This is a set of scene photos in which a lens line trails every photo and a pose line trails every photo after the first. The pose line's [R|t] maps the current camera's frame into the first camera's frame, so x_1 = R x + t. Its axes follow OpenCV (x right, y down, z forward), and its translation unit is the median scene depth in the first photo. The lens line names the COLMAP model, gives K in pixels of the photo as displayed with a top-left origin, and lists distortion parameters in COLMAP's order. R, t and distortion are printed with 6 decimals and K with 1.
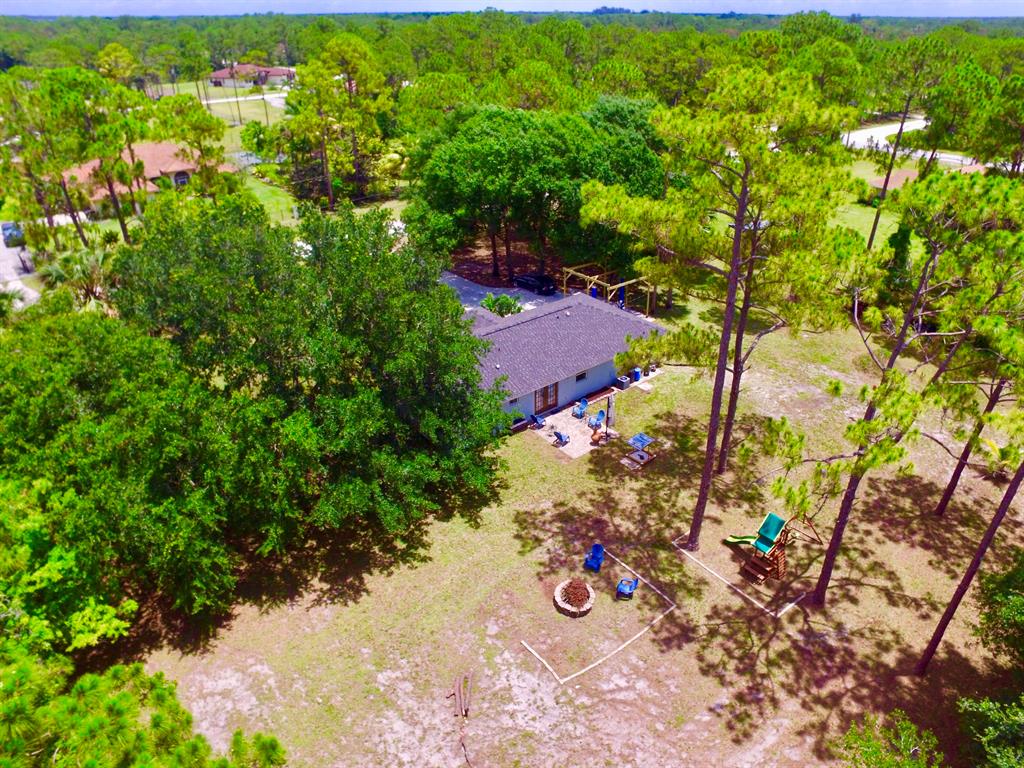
lens RADIAL K [[685.1, 0, 533.0], [0, 685.1, 385.3], [0, 0, 1]] dist [-0.117695, 0.084107]
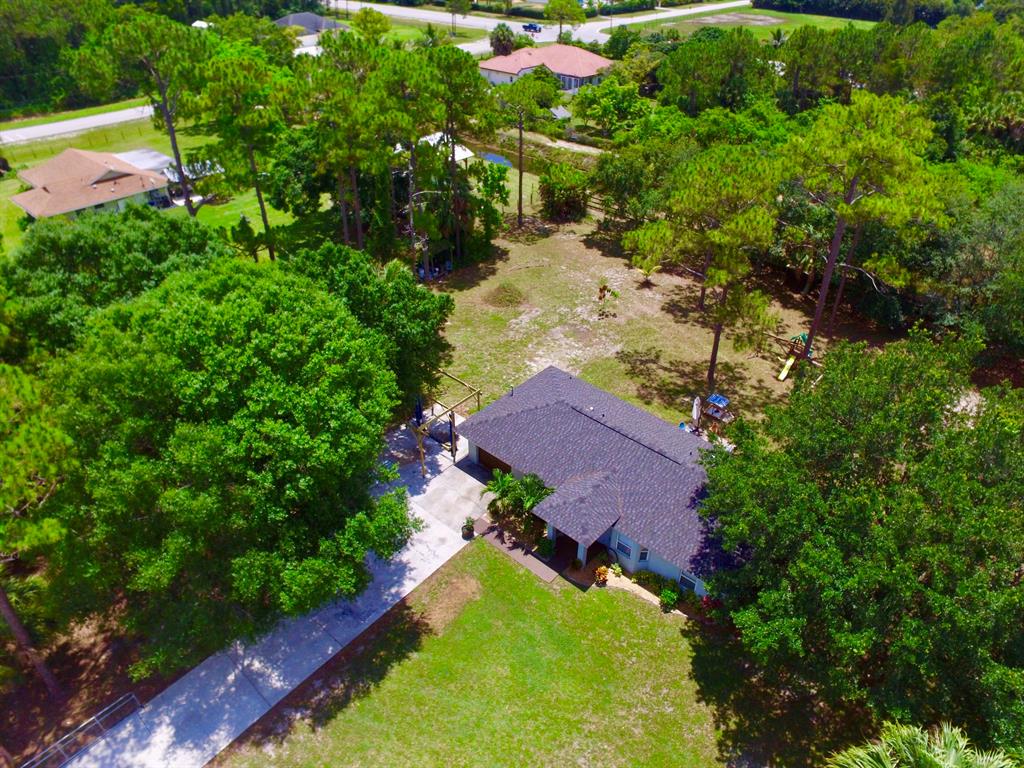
lens RADIAL K [[685.1, 0, 533.3], [0, 685.1, 389.5], [0, 0, 1]] dist [-0.114458, 0.090638]
pose [[-0.174468, -0.579283, 0.796236, -0.848886], [0.469504, 0.661855, 0.584392, -0.907601], [-0.865521, 0.475794, 0.156504, 1.226375]]
